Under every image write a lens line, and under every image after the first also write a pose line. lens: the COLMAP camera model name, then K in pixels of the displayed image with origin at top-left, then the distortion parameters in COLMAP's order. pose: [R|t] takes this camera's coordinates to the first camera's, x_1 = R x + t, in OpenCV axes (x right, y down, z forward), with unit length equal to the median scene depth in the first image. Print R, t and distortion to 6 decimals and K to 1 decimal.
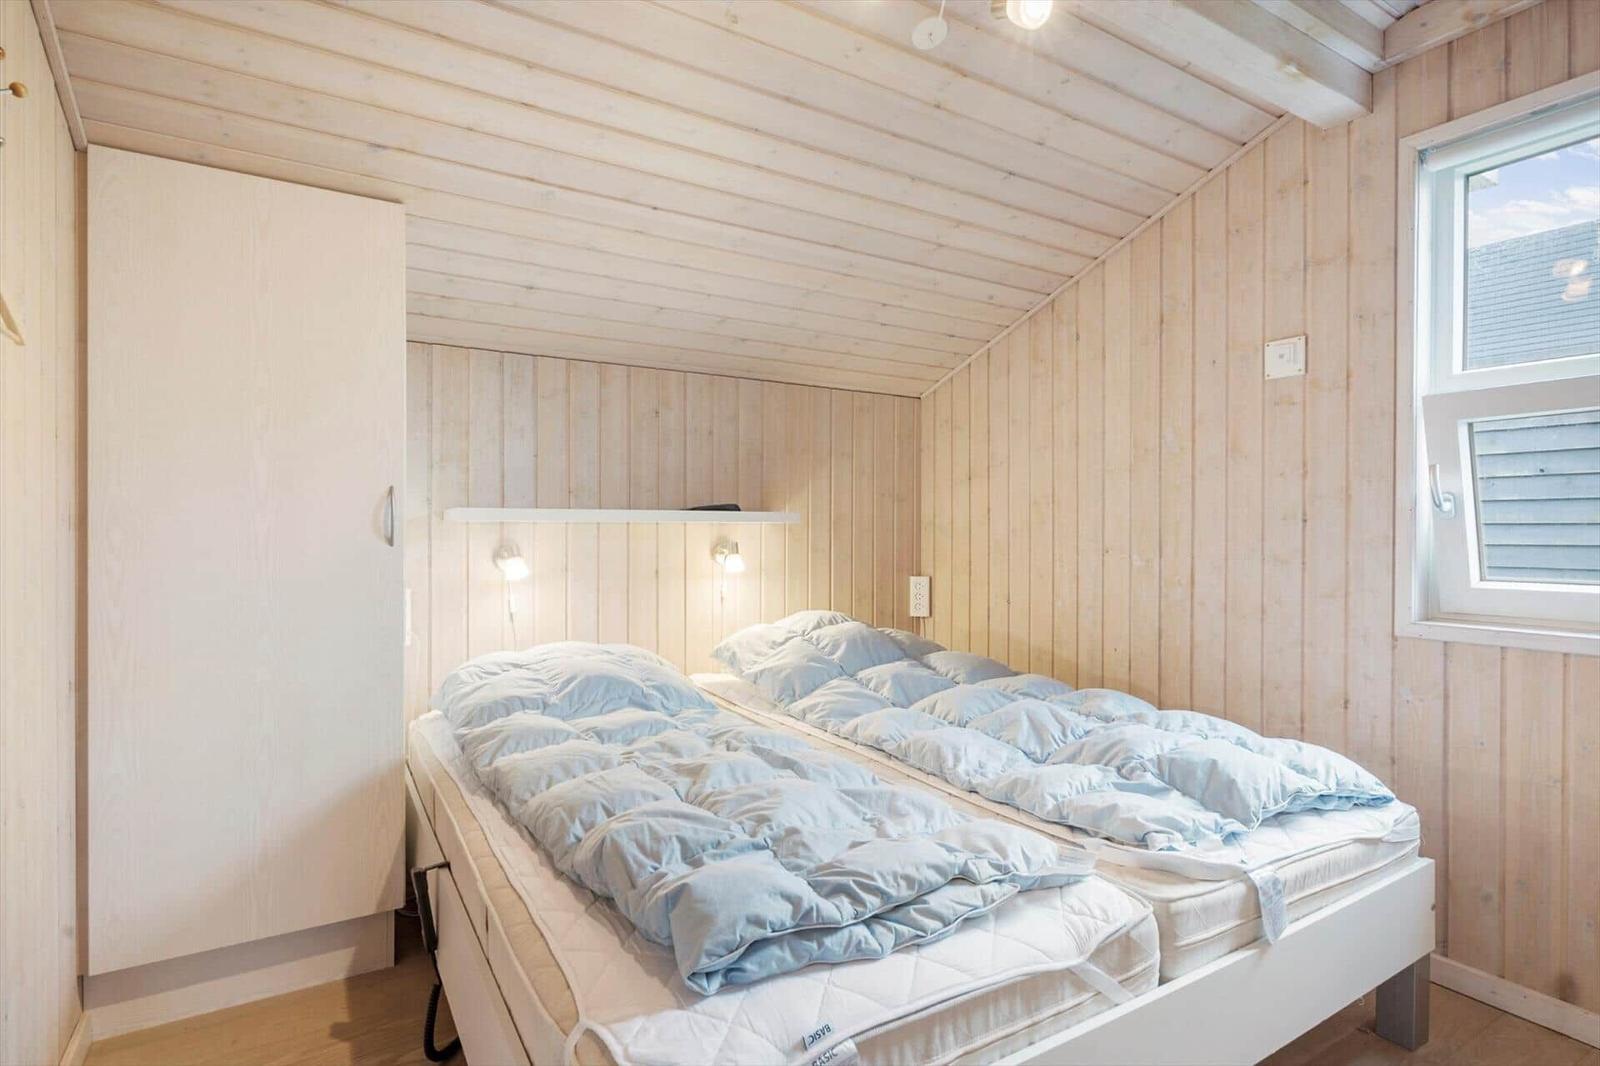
lens RADIAL K [[826.3, 0, 794.3], [0, 826.3, 531.0], [0, 0, 1]] dist [0.002760, 0.001186]
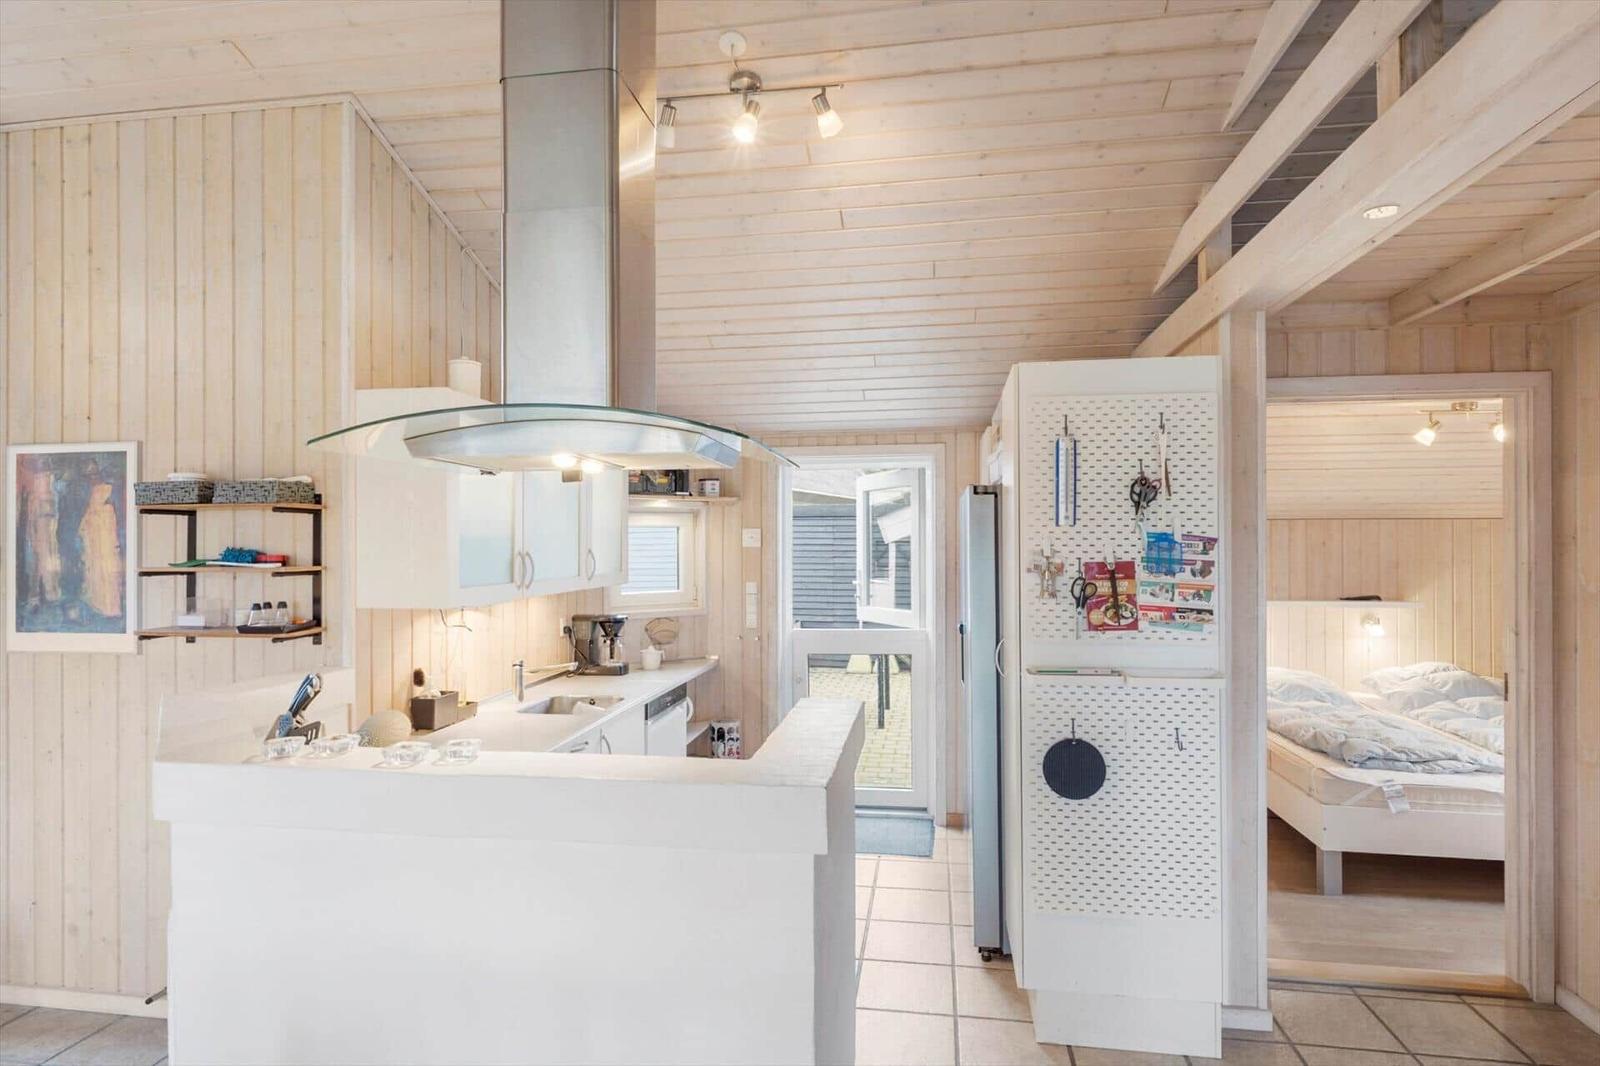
lens RADIAL K [[826.3, 0, 807.1], [0, 826.3, 535.6], [0, 0, 1]] dist [0.002760, 0.001186]
pose [[0.764491, -0.005960, -0.644607, 0.161015], [-0.000079, 0.999956, -0.009339, -0.172277], [0.644635, 0.007190, 0.764457, -1.320921]]
